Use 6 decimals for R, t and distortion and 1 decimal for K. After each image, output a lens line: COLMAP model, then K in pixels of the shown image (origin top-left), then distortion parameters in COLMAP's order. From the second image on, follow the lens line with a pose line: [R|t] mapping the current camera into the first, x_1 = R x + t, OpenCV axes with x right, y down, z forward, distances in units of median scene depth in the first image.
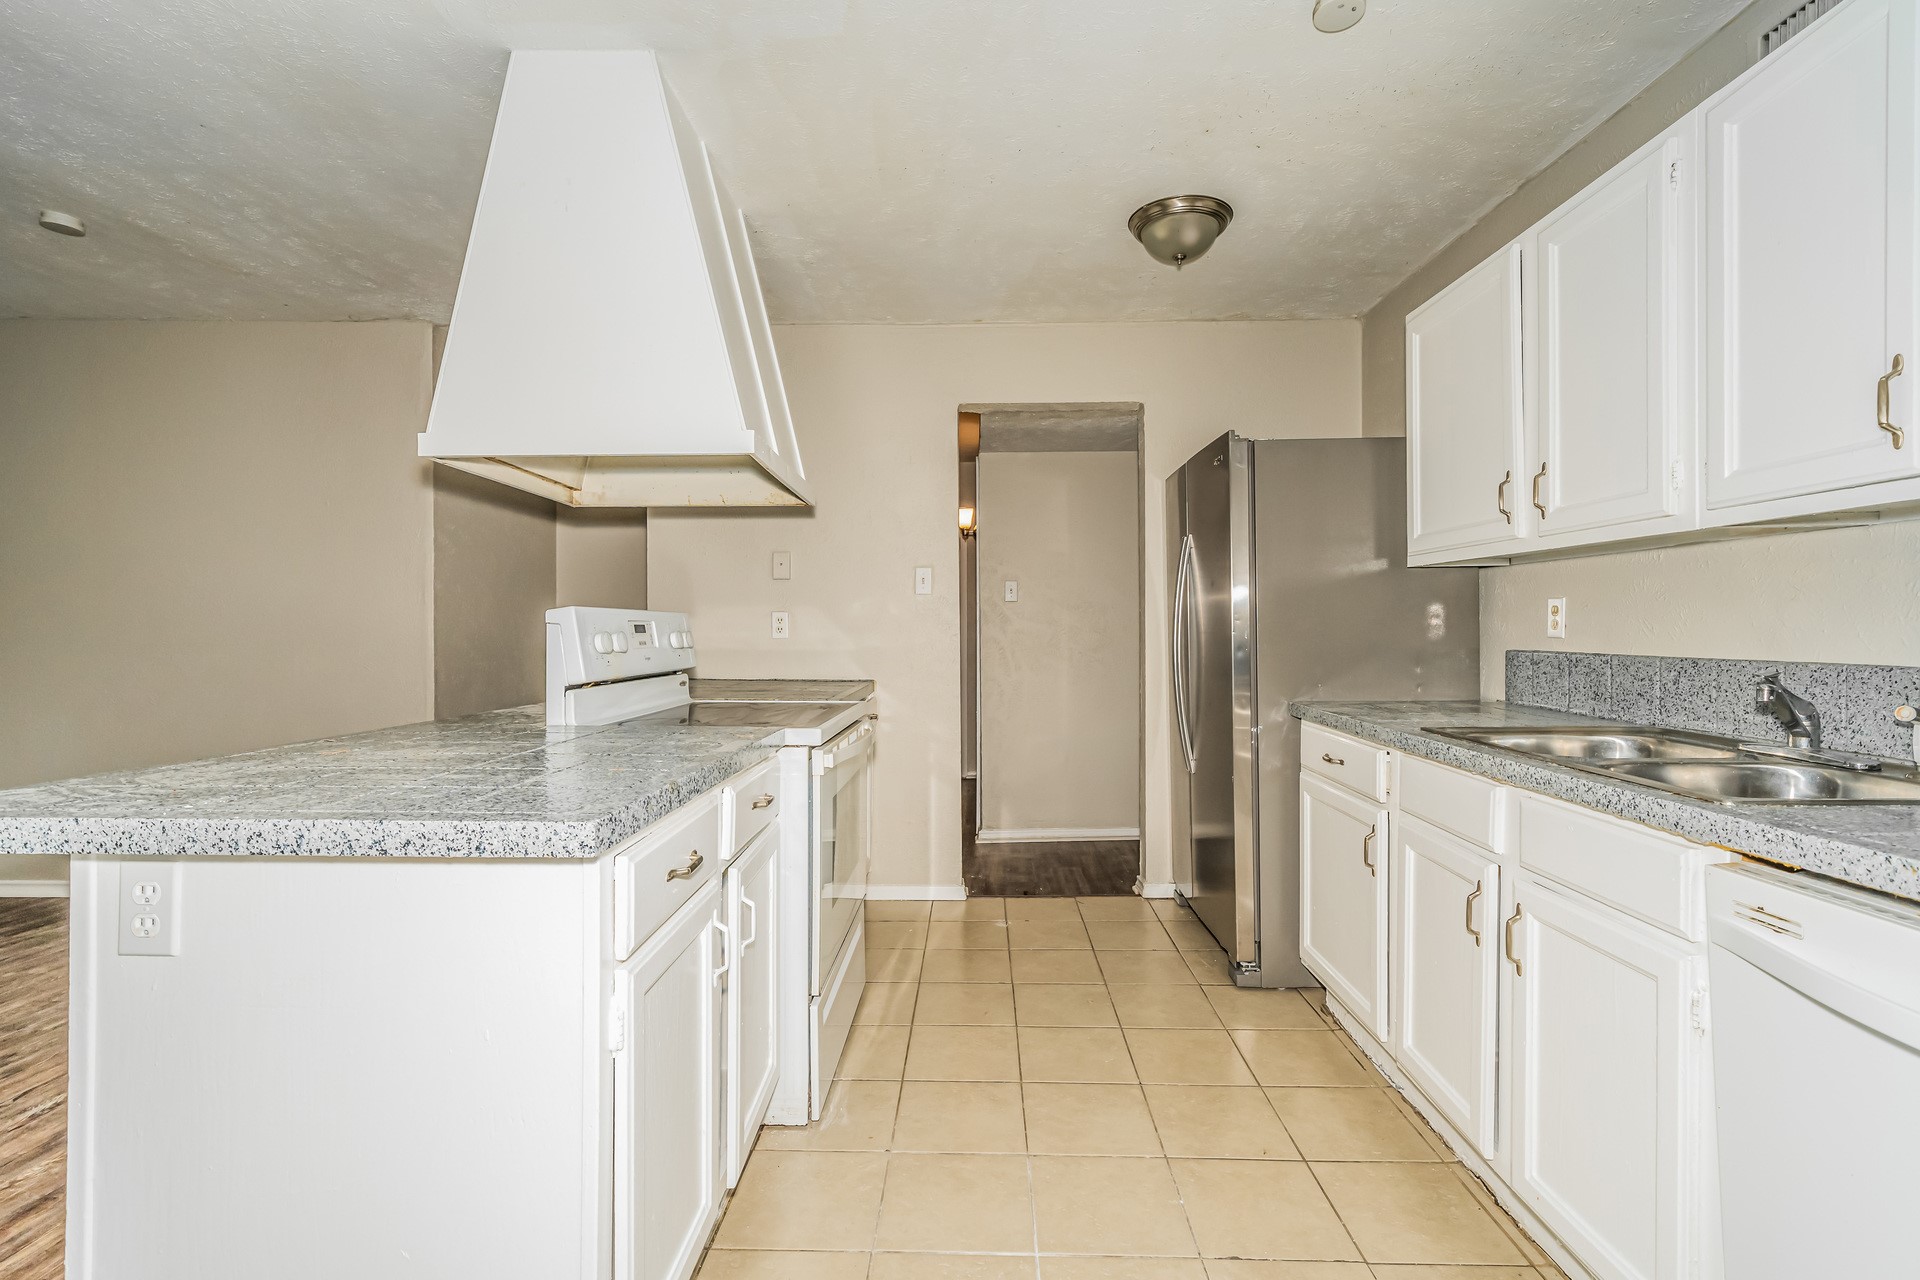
lens RADIAL K [[859.6, 0, 1010.0], [0, 859.6, 636.3], [0, 0, 1]] dist [-0.000570, -0.000326]
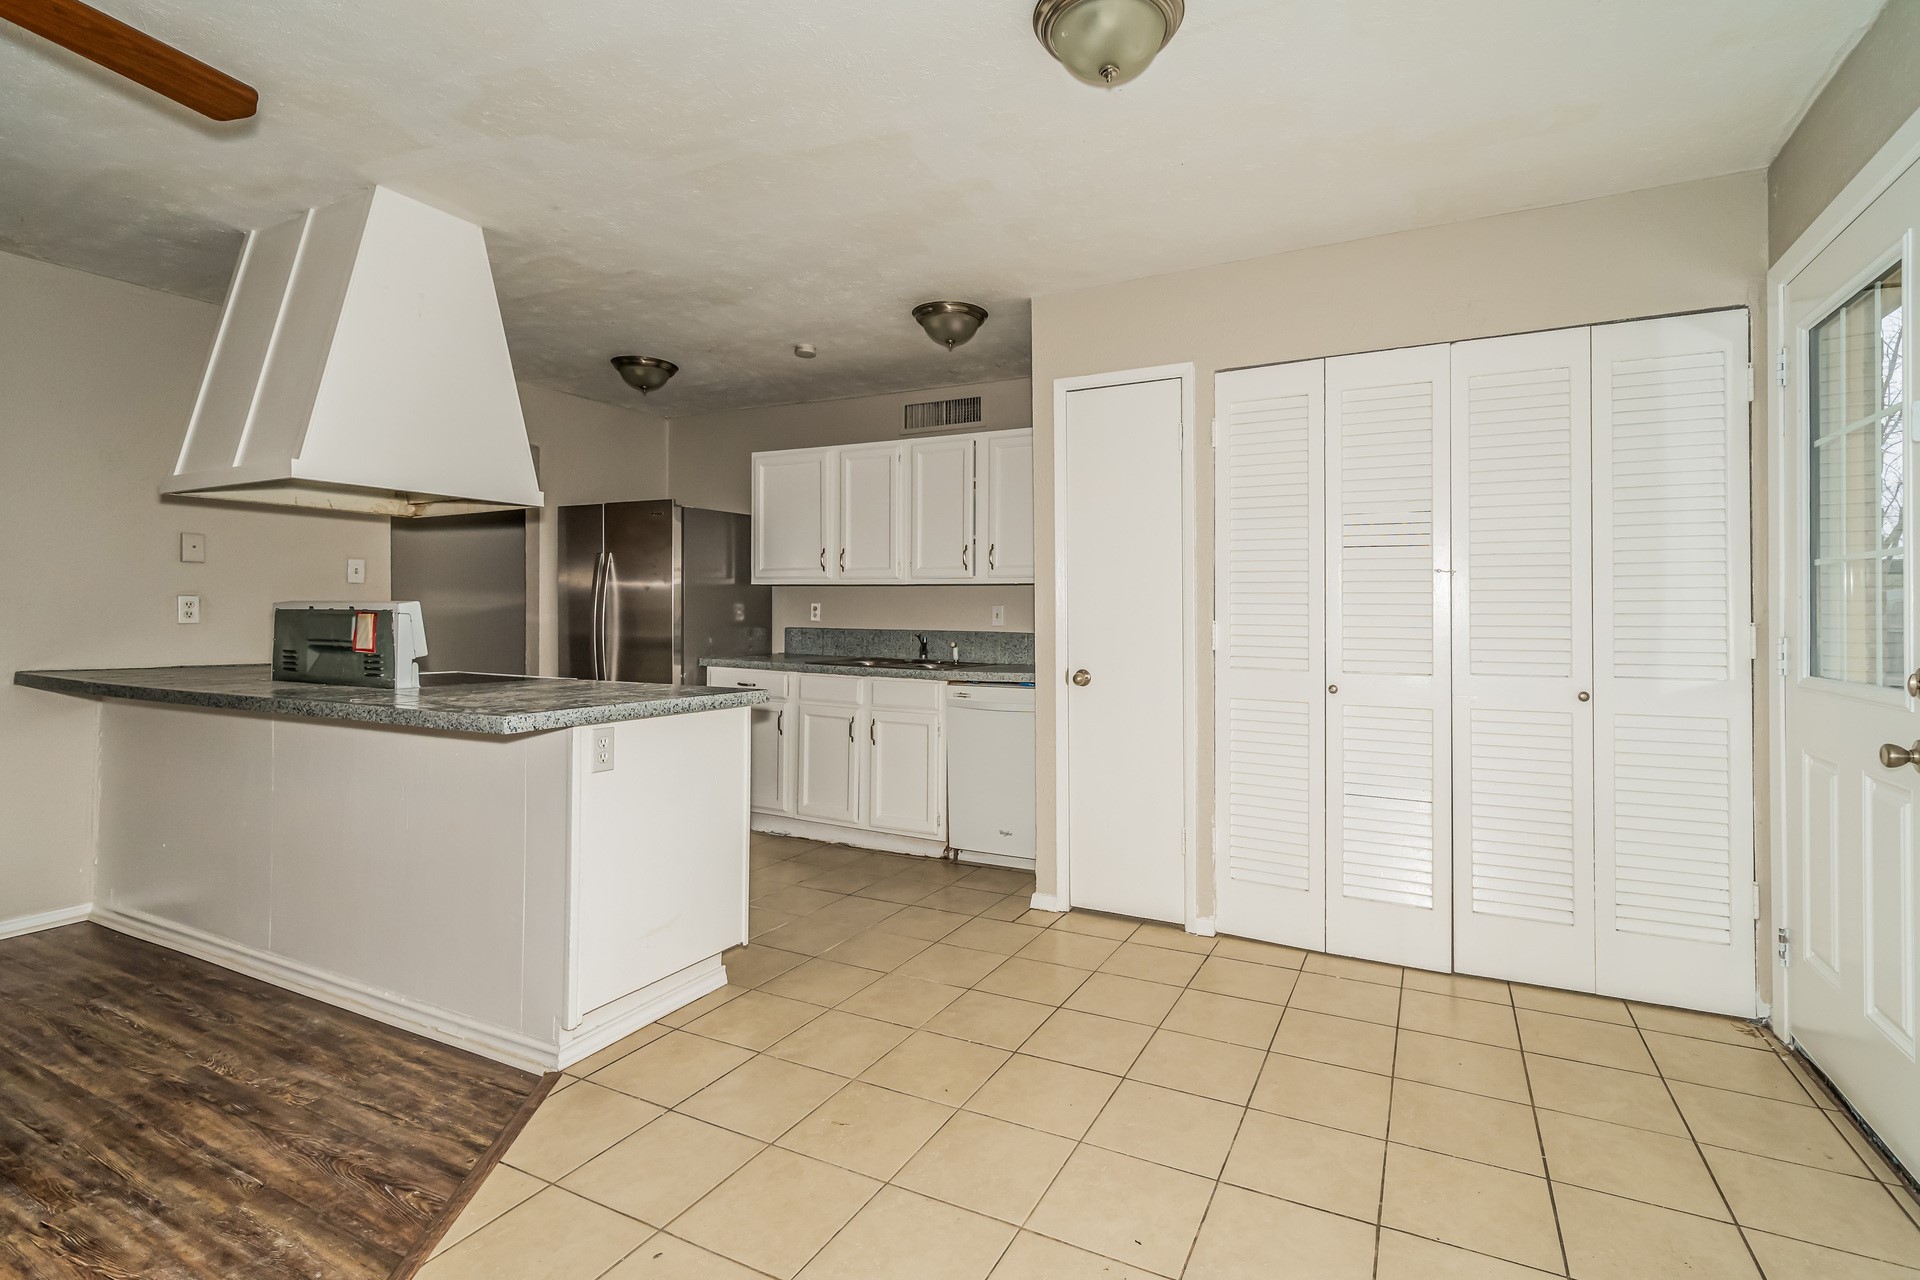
lens RADIAL K [[859.6, 0, 1010.0], [0, 859.6, 636.3], [0, 0, 1]] dist [-0.000570, -0.000326]
pose [[0.439068, -0.017938, 0.898275, -1.056227], [-0.001115, 0.999789, 0.020510, -0.005412], [-0.898453, -0.010007, 0.438956, -0.371472]]
